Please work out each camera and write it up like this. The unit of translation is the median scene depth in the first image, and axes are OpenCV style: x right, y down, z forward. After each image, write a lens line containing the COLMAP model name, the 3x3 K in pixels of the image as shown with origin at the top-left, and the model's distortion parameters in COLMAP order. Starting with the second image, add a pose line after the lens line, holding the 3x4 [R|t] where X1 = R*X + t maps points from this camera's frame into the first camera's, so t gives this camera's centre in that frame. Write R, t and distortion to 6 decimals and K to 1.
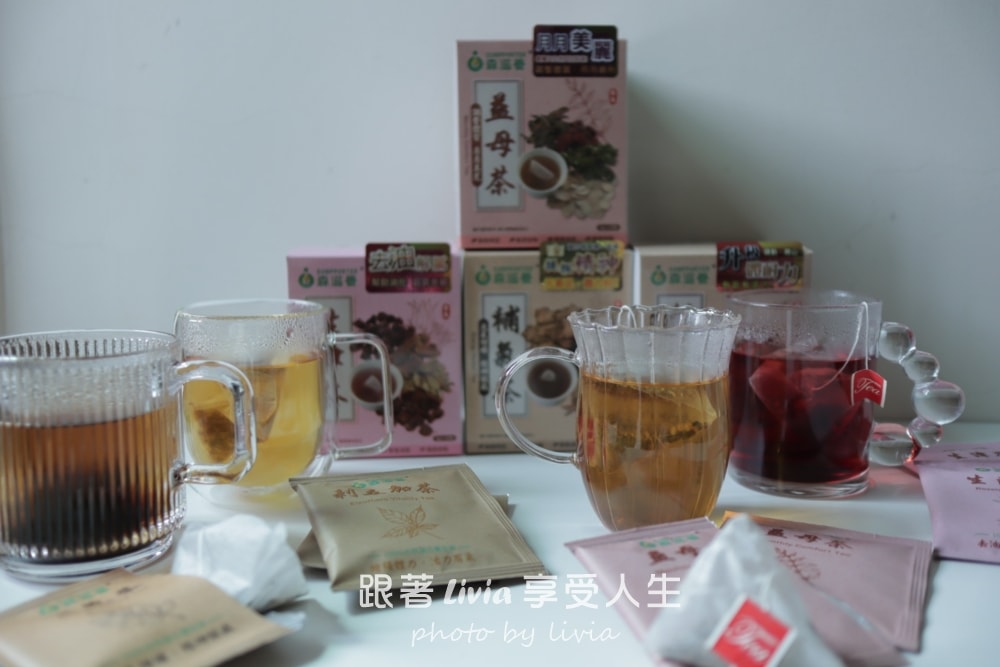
lens RADIAL K [[1070.5, 0, 516.8], [0, 1070.5, 335.2], [0, 0, 1]] dist [0.006262, 0.010377]
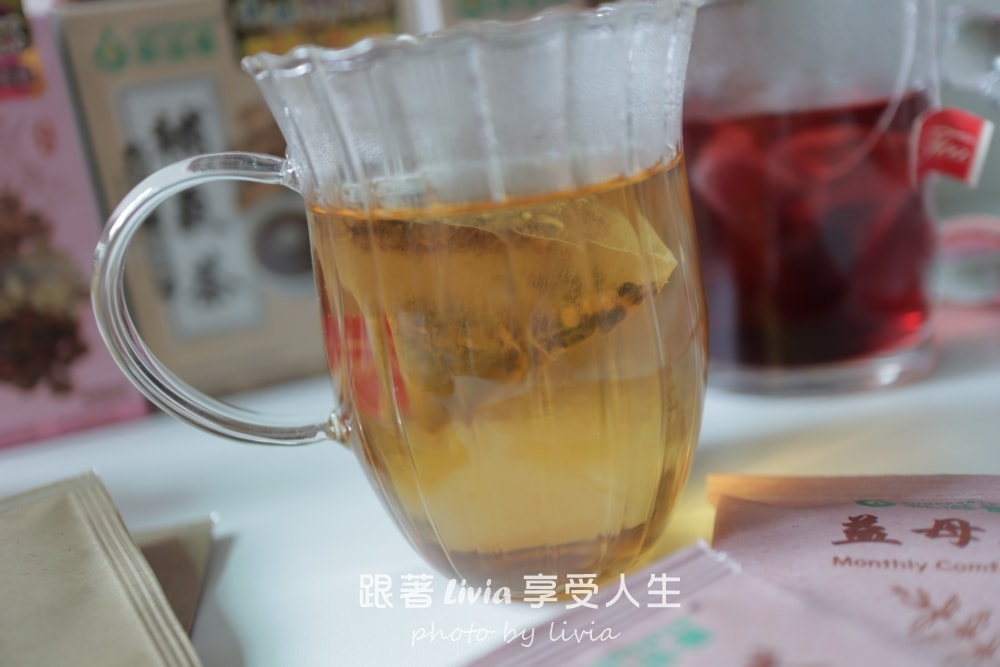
lens RADIAL K [[1070.5, 0, 516.8], [0, 1070.5, 335.2], [0, 0, 1]] dist [0.006262, 0.010377]
pose [[0.975347, -0.171831, 0.138460, 0.064612], [0.153259, 0.978890, 0.135223, 0.035715], [-0.158773, -0.110669, 0.981093, 0.552987]]
